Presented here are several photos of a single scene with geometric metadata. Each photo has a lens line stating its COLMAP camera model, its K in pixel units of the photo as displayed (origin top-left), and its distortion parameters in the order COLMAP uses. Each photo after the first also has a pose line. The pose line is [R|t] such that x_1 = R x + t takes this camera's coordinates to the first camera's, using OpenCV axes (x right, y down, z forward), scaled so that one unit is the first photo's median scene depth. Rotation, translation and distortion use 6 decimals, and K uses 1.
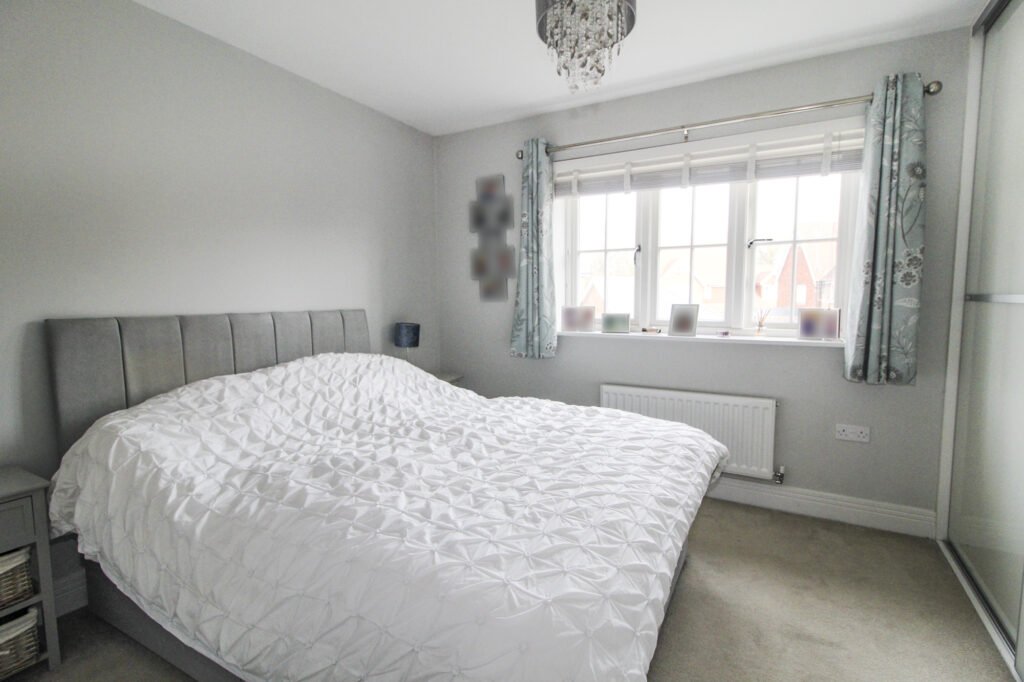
lens RADIAL K [[493.8, 0, 512.0], [0, 493.8, 341.0], [0, 0, 1]] dist [0.017623, -0.000245]
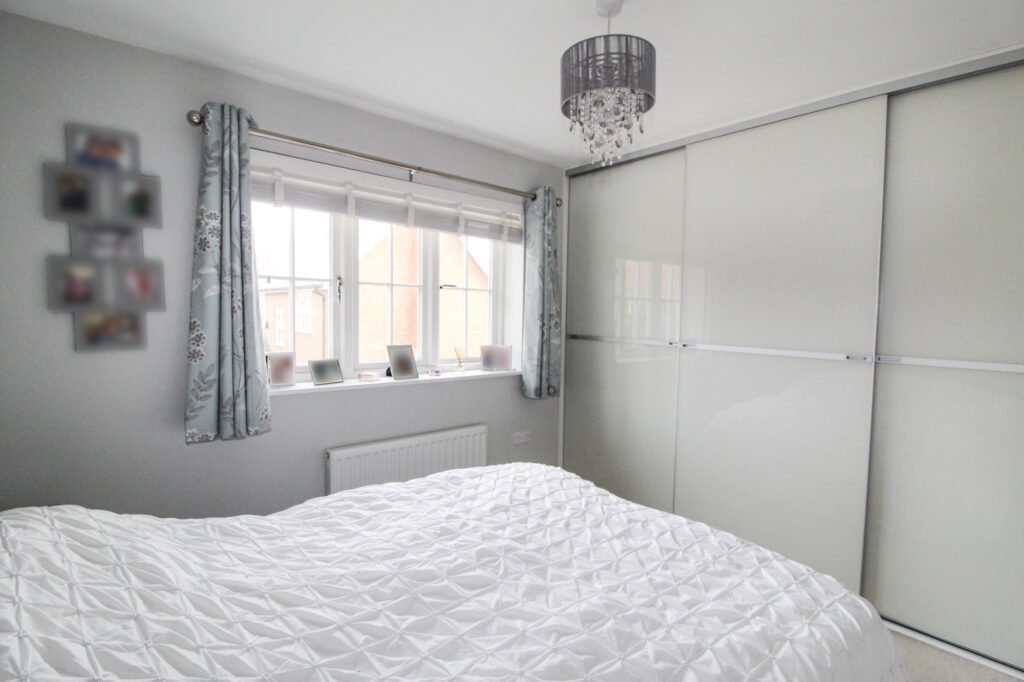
lens RADIAL K [[504.9, 0, 529.1], [0, 504.9, 338.0], [0, 0, 1]] dist [-0.013295, -0.000172]
pose [[0.309199, -0.038182, 0.950230, -0.474705], [0.068409, 0.997498, 0.017822, -0.084389], [-0.948534, 0.059493, 0.311038, 0.432943]]
